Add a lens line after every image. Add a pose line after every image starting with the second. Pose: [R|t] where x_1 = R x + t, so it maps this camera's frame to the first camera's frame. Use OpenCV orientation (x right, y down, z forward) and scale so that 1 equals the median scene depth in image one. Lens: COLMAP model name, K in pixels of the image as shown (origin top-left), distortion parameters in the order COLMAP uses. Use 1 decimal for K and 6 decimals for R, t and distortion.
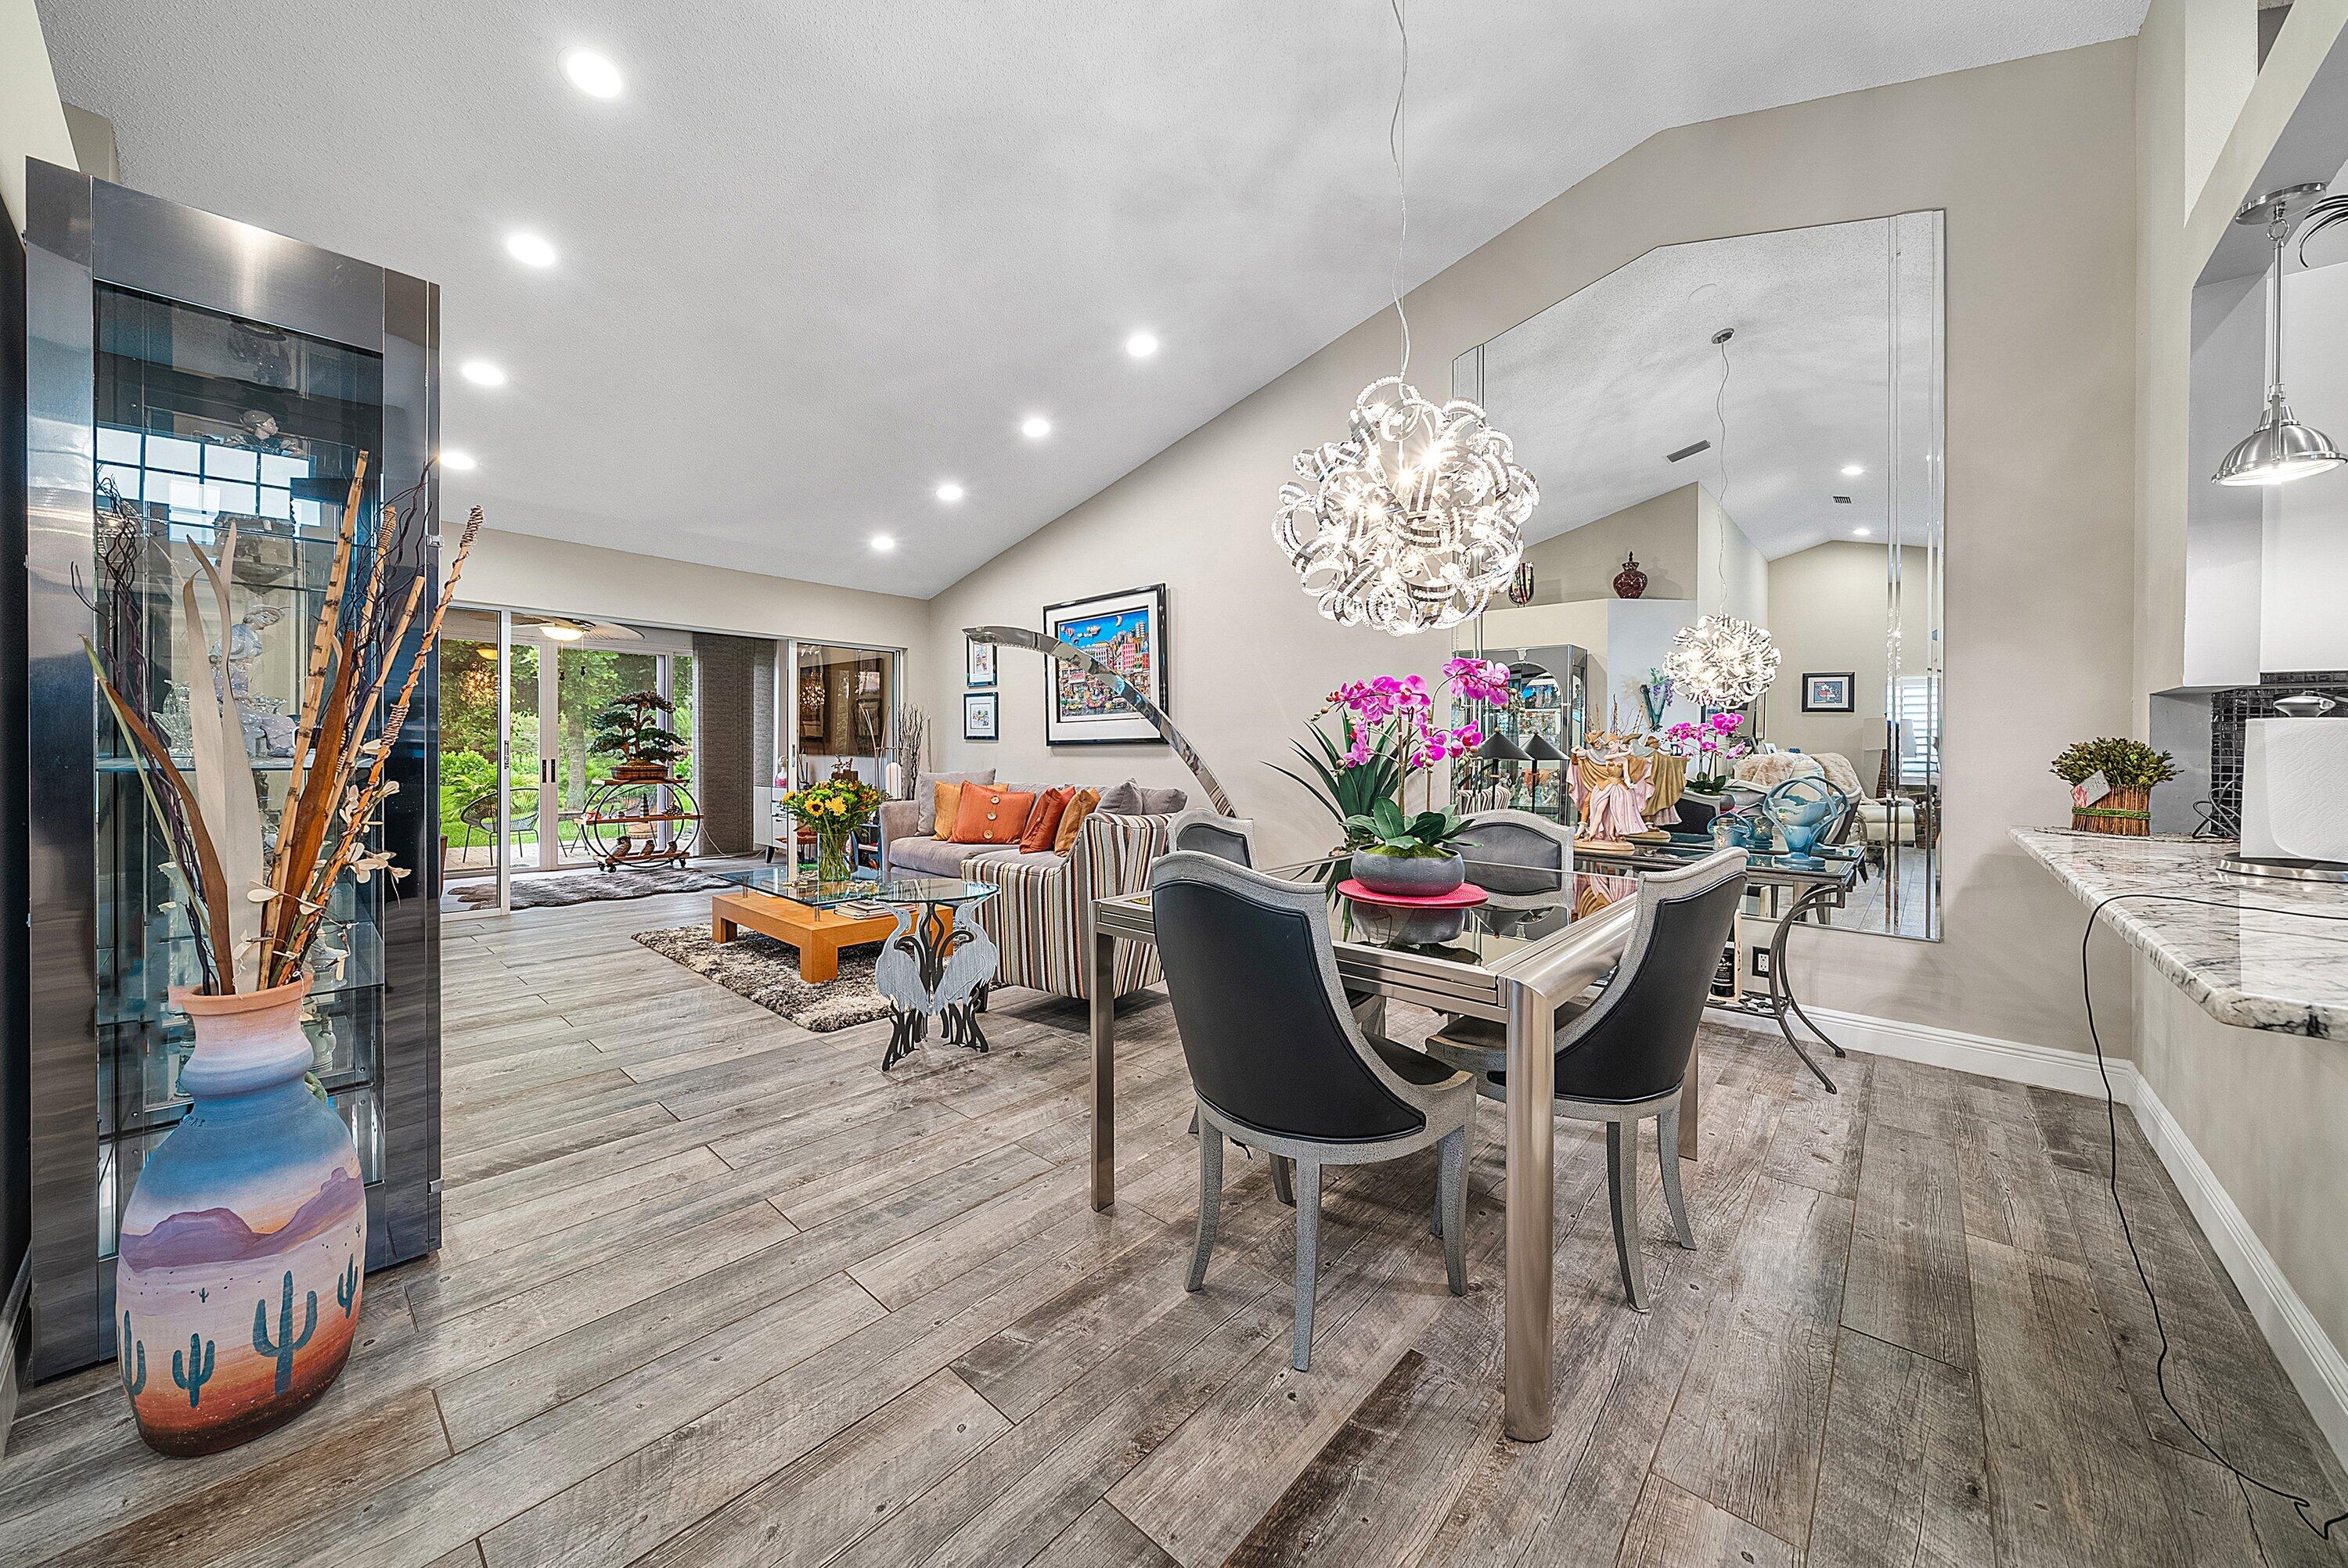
lens RADIAL K [[834.8, 0, 1168.3], [0, 834.8, 742.8], [0, 0, 1]] dist [0.000224, -0.000100]
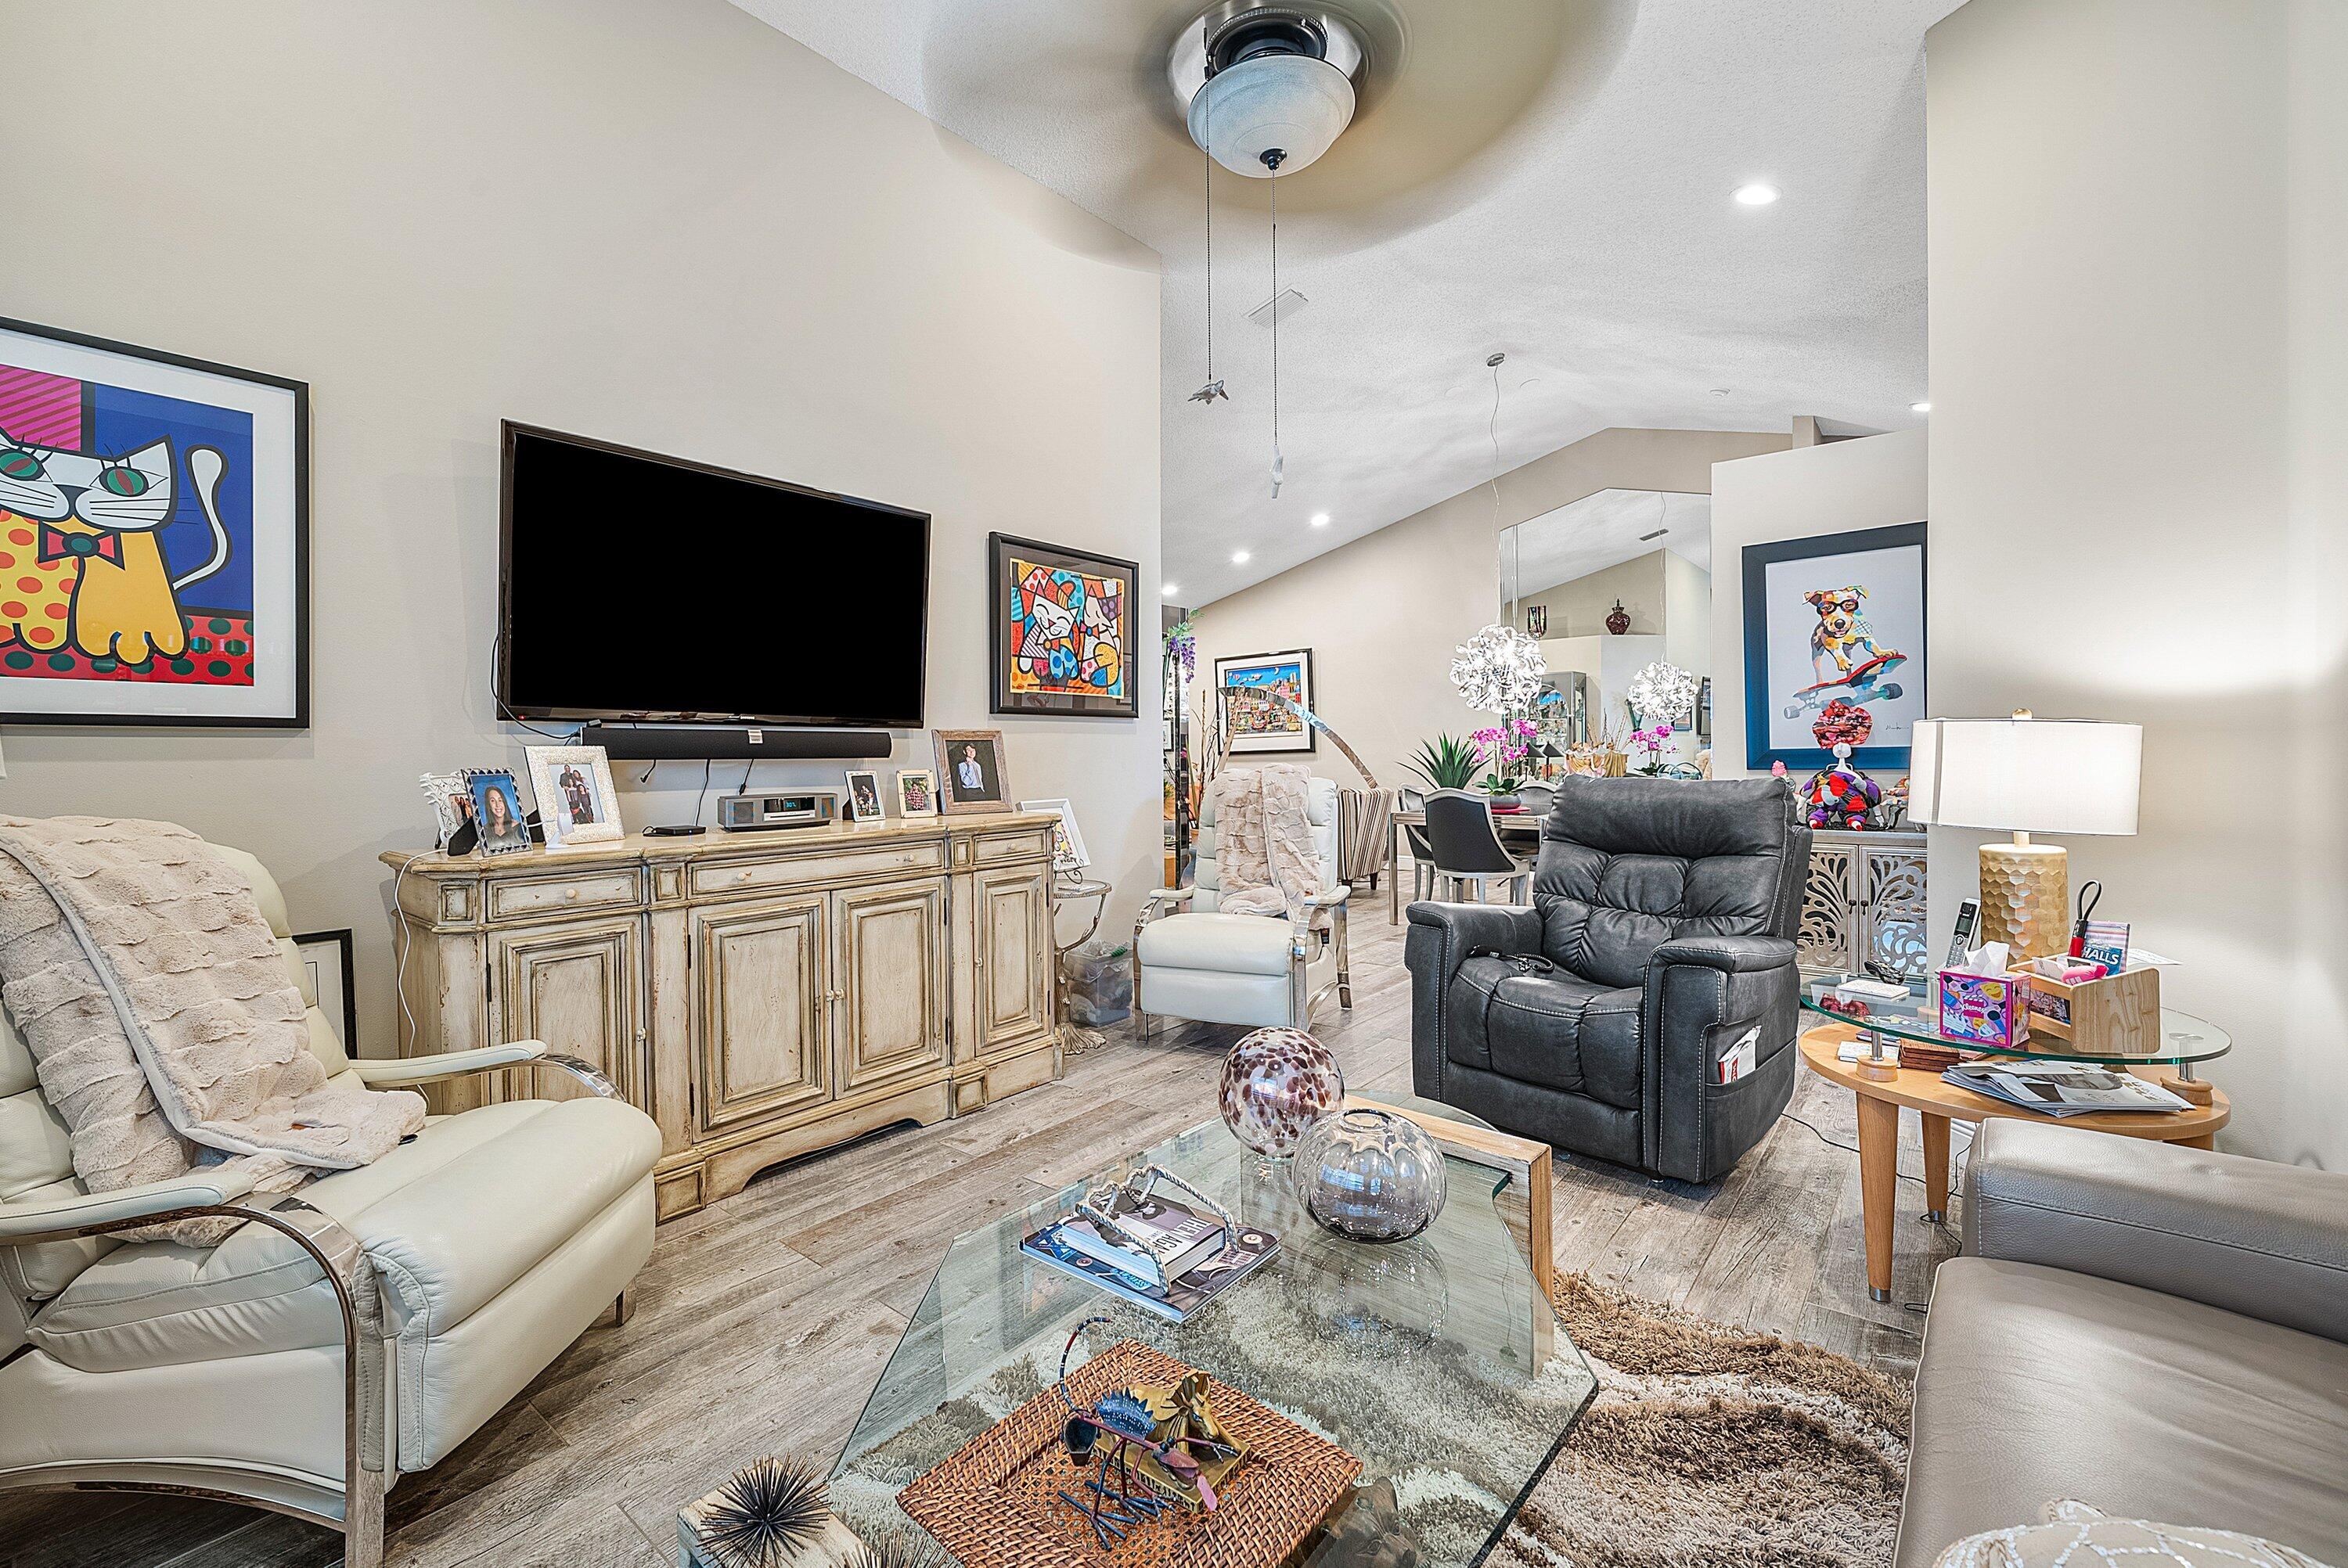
lens RADIAL K [[996.3, 0, 1181.4], [0, 996.3, 759.3], [0, 0, 1]] dist [0.000895, -0.000017]
pose [[0.997827, -0.019157, 0.063045, -0.347919], [0.018946, 0.999813, 0.003945, 0.003044], [-0.063109, -0.002742, 0.998003, -0.785623]]
